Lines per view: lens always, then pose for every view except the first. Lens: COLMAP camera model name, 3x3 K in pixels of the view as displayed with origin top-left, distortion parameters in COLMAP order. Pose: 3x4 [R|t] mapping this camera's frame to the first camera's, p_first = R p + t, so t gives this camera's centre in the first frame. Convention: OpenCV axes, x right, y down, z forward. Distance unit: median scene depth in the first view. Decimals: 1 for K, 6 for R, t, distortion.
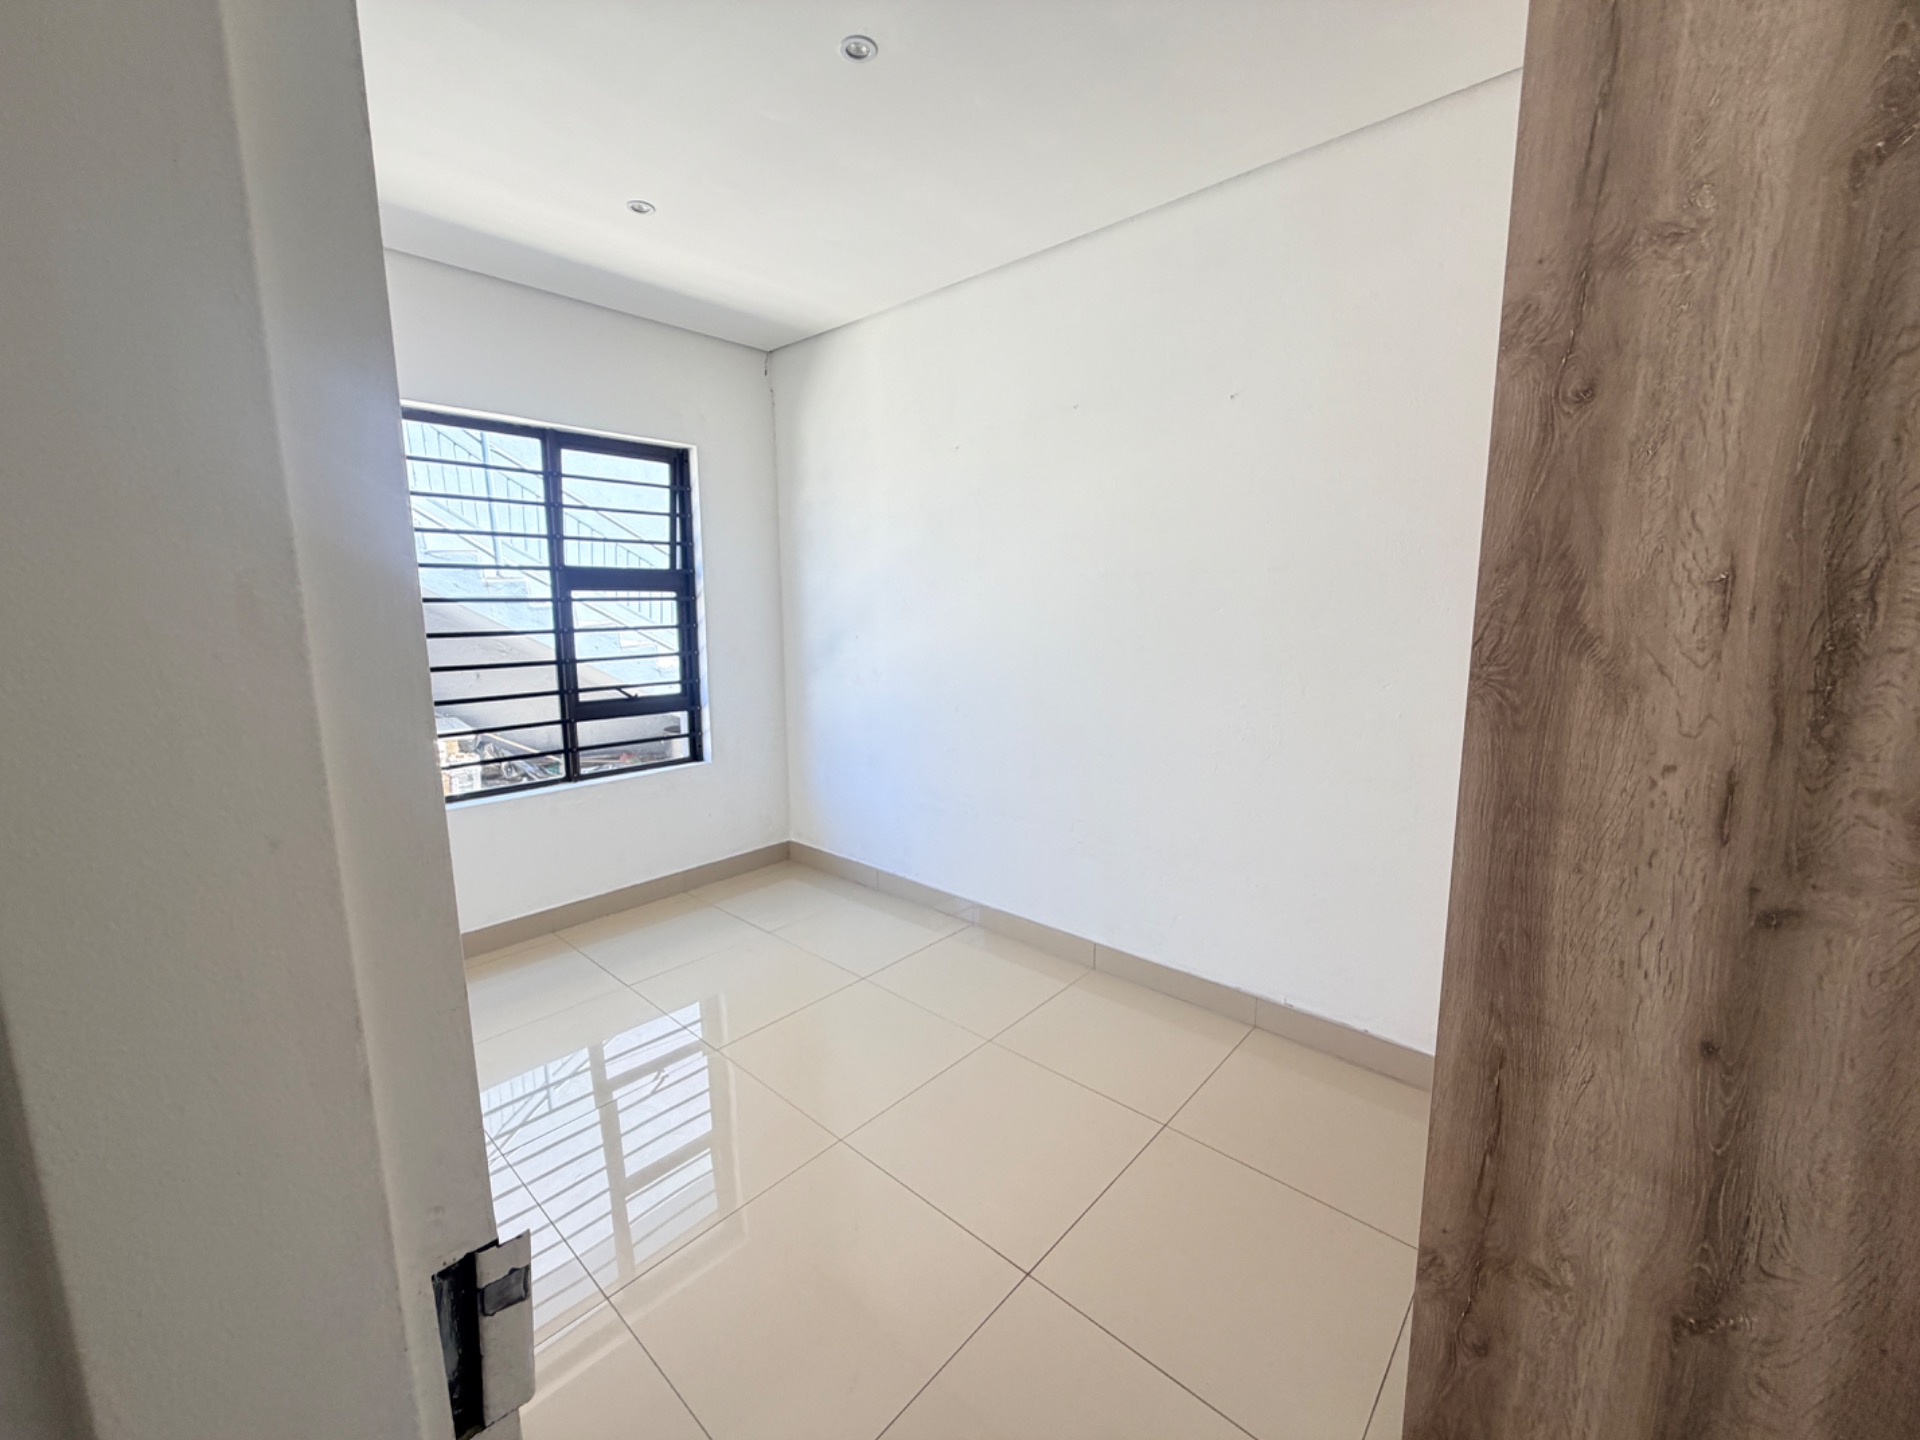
lens RADIAL K [[767.8, 0, 953.4], [0, 767.8, 715.6], [0, 0, 1]] dist [0.000372, 0.000027]
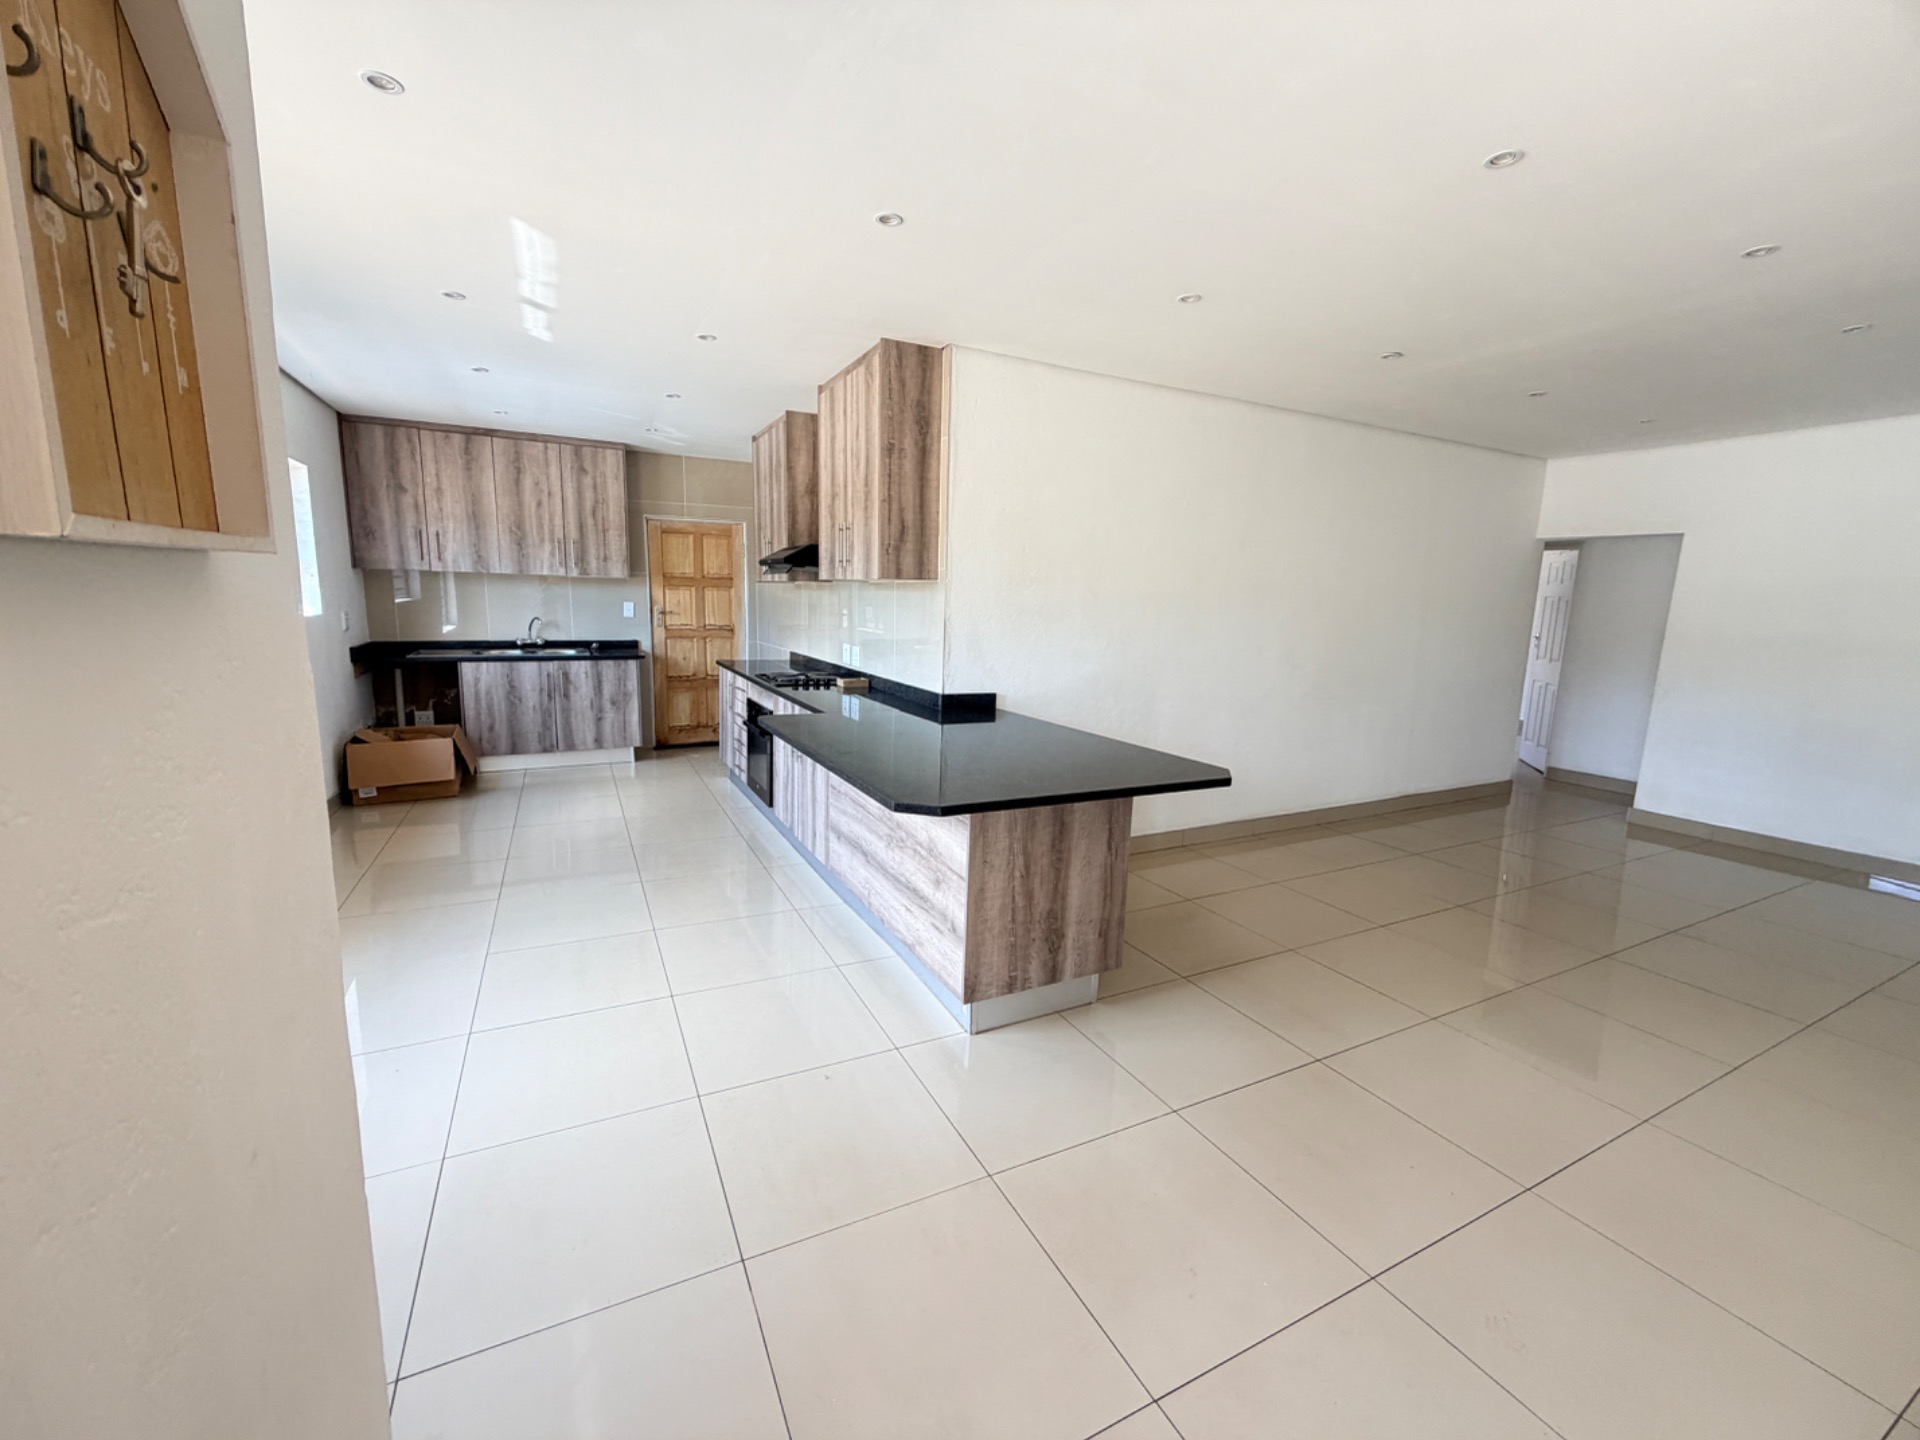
lens RADIAL K [[767.8, 0, 954.9], [0, 767.8, 718.6], [0, 0, 1]] dist [0.000372, 0.000027]
pose [[0.354853, -0.135129, 0.925105, -4.229251], [0.114362, 0.988343, 0.100498, -0.076140], [-0.927901, 0.070135, 0.366170, -4.537368]]
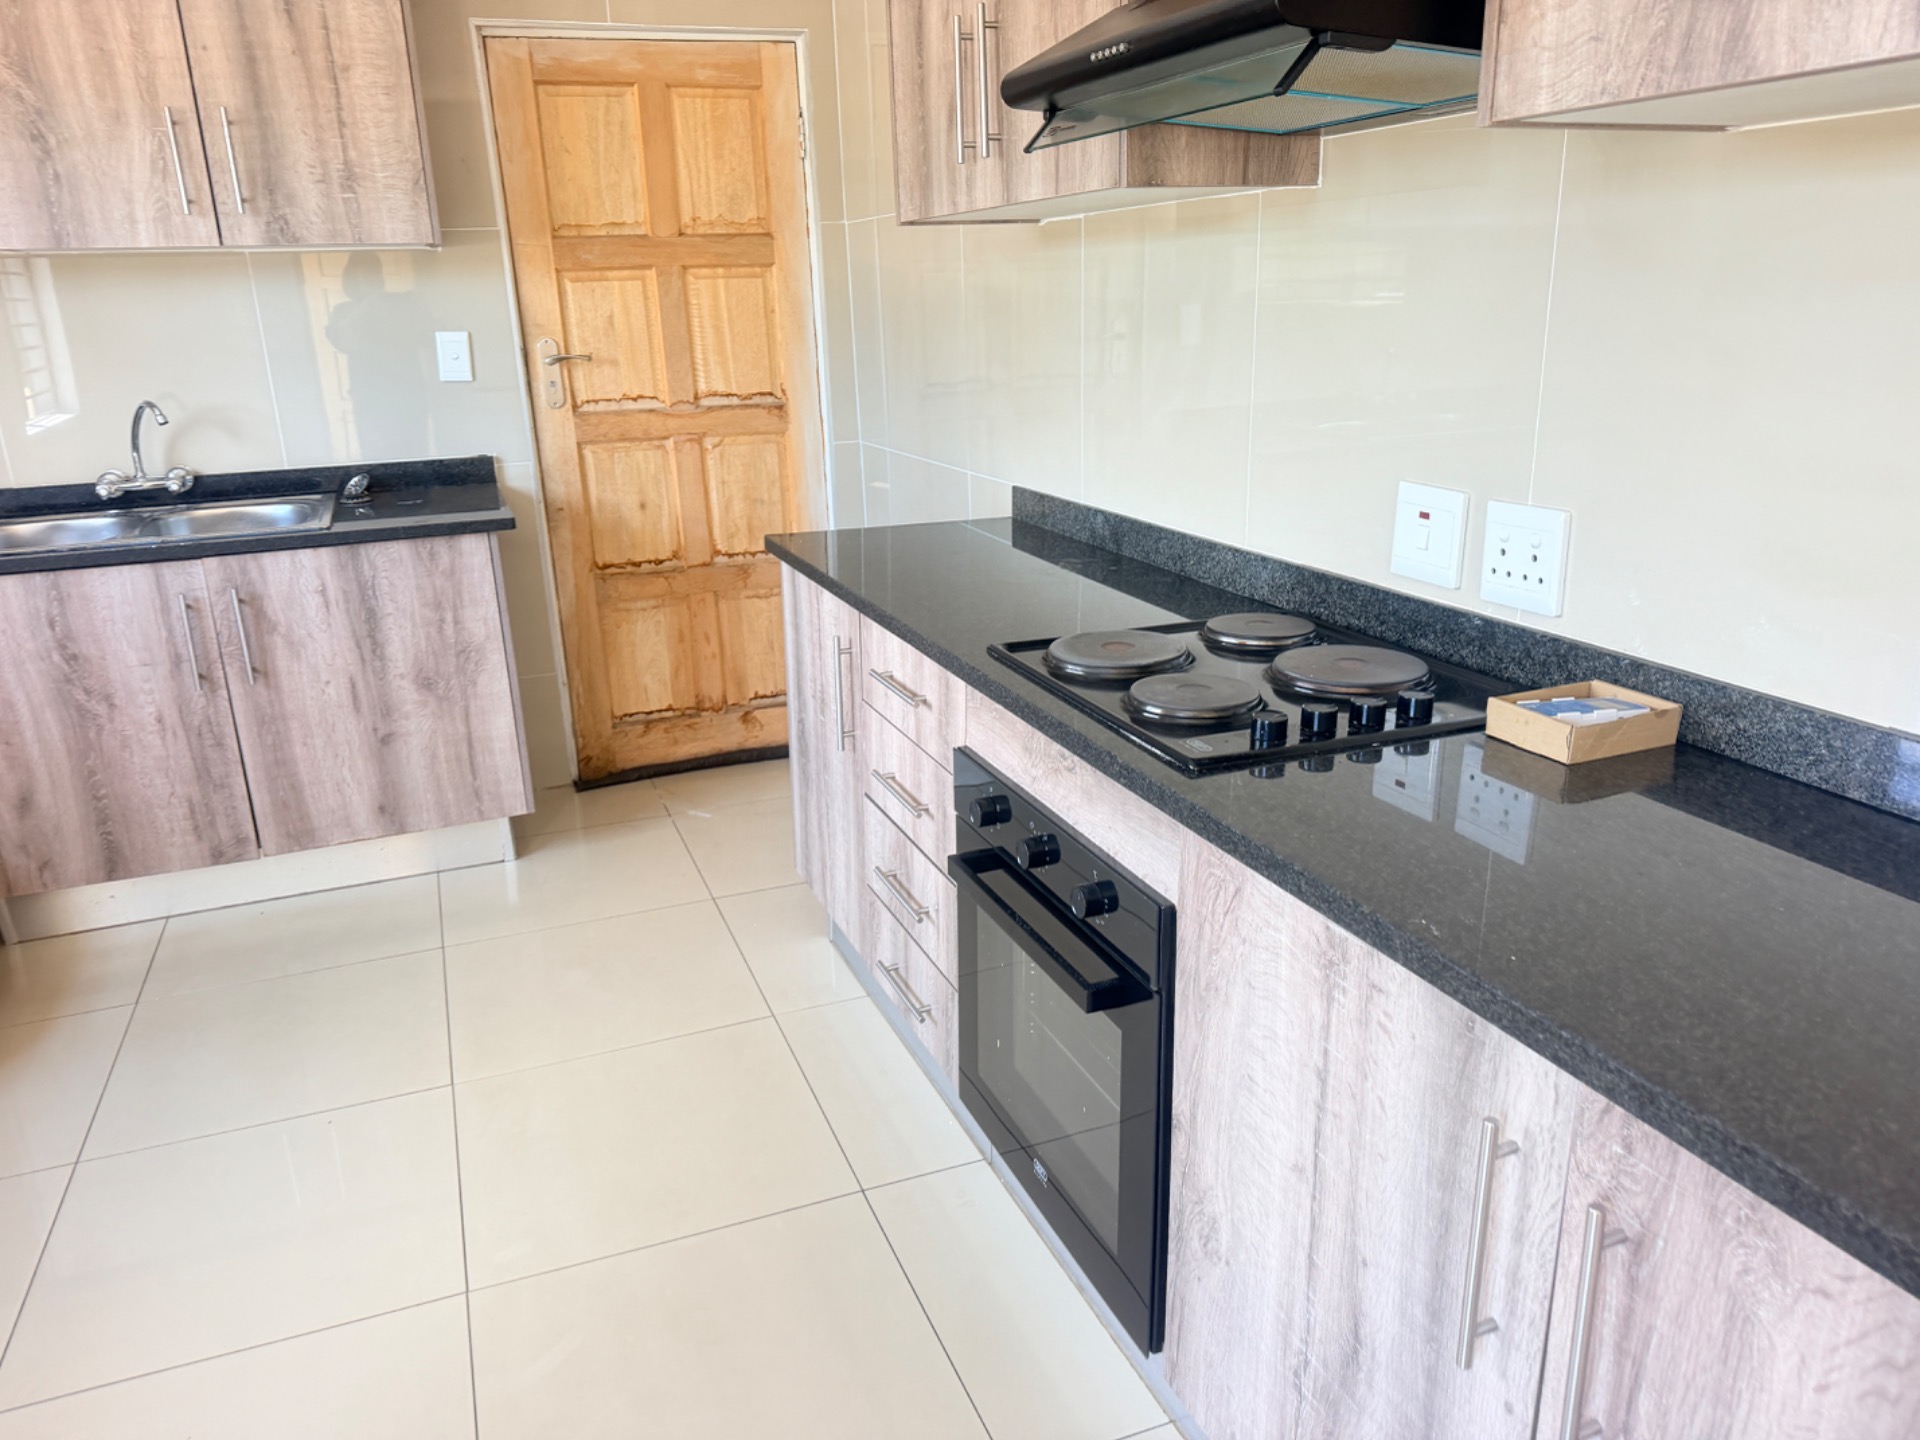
lens RADIAL K [[1338.2, 0, 973.0], [0, 1338.2, 722.3], [0, 0, 1]] dist [0.011728, -0.010588]
pose [[0.429330, -0.287030, 0.856324, -1.369537], [0.161689, 0.957264, 0.239798, -0.399355], [-0.888557, 0.035505, 0.457391, -2.094966]]
